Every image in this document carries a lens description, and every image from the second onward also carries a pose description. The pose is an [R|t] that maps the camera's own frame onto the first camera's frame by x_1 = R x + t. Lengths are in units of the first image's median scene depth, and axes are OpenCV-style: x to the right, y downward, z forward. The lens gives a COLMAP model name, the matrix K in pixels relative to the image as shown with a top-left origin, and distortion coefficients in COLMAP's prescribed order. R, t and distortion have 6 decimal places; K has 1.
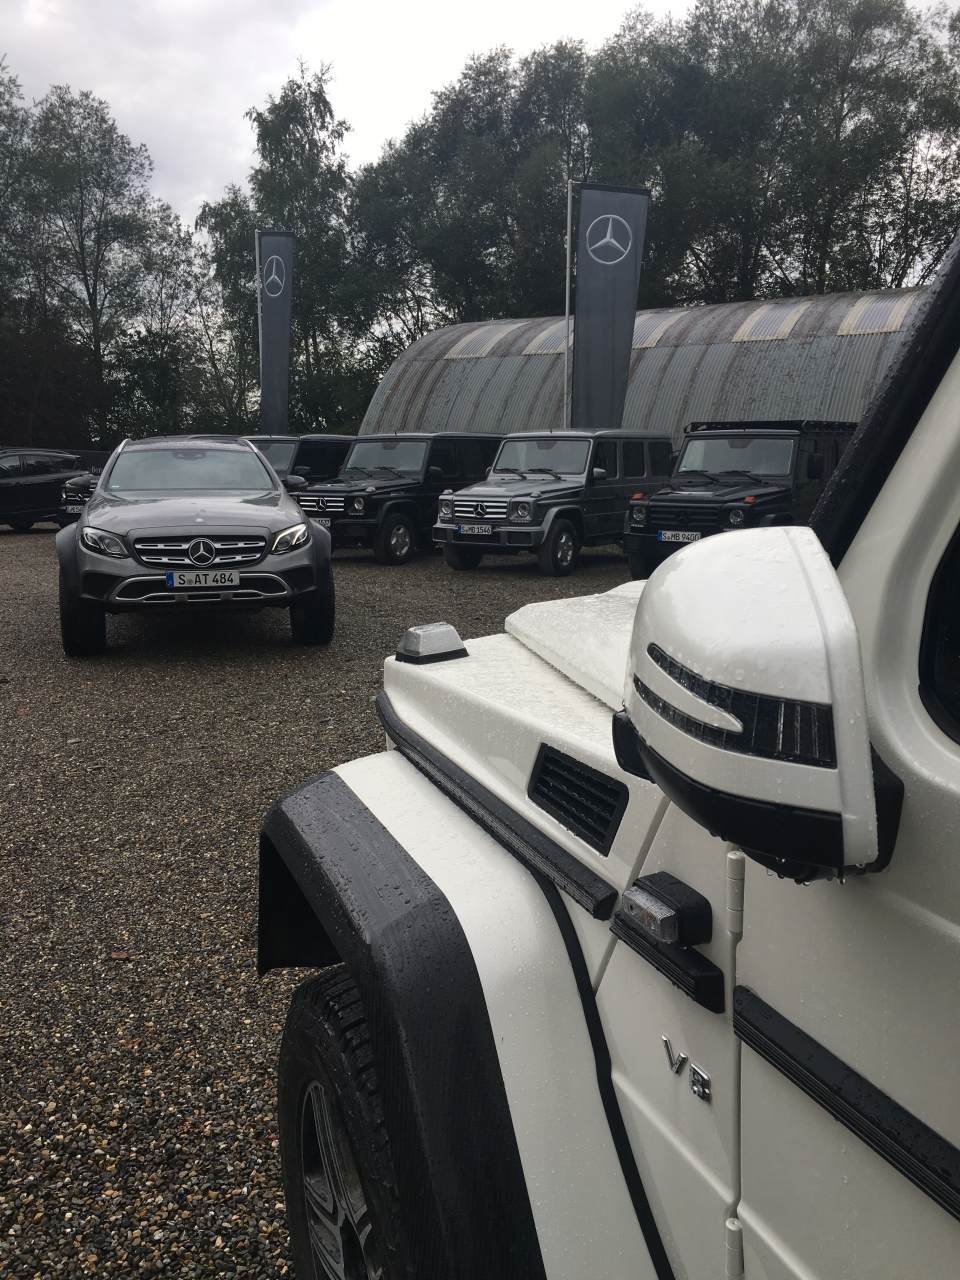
lens RADIAL K [[1076.9, 0, 487.6], [0, 1076.9, 628.7], [0, 0, 1]] dist [0.071070, -0.051471]
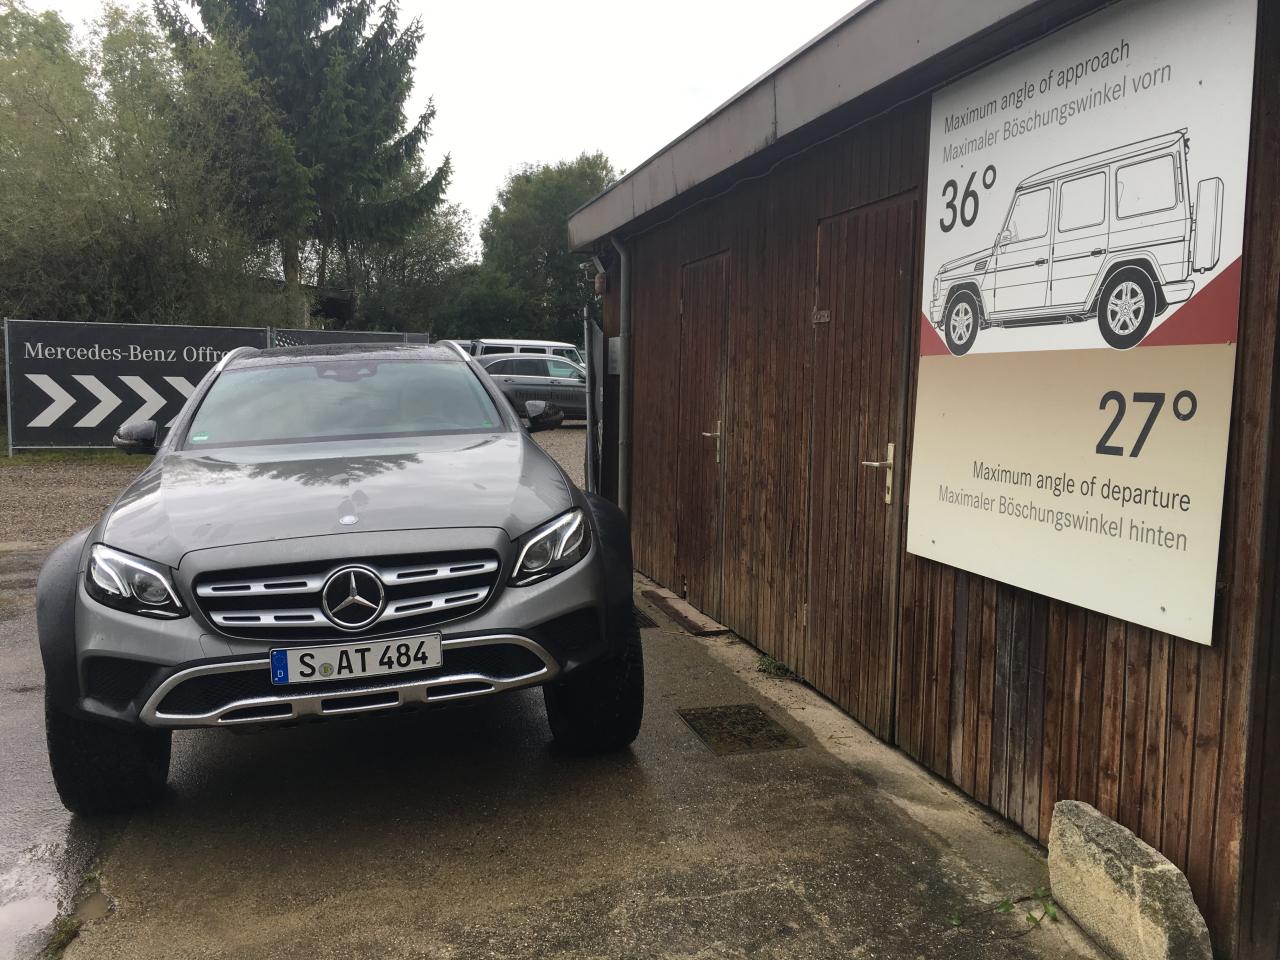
lens RADIAL K [[1076.9, 0, 636.6], [0, 1076.9, 483.8], [0, 0, 1]] dist [0.071070, -0.051471]
pose [[0.998233, -0.035383, -0.047733, -0.117027], [0.033342, 0.998522, -0.042910, -0.083991], [0.049181, 0.041242, 0.997938, 0.518191]]
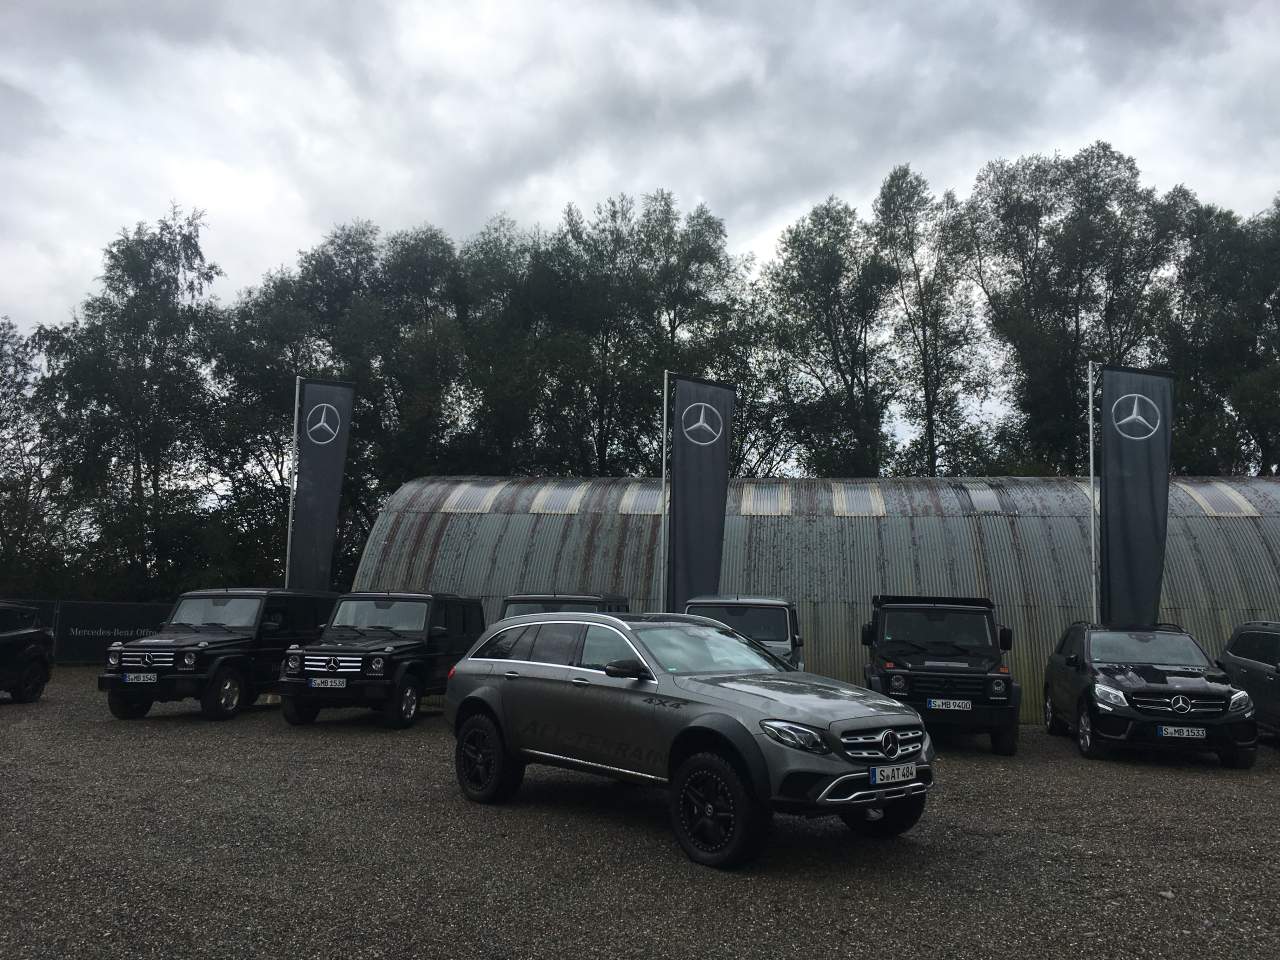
lens RADIAL K [[1076.9, 0, 645.9], [0, 1076.9, 467.3], [0, 0, 1]] dist [0.071070, -0.051471]
pose [[0.913417, 0.067640, 0.401365, -0.778622], [0.046122, 0.962543, -0.267177, -0.054090], [-0.404403, 0.262555, 0.876084, 0.162222]]
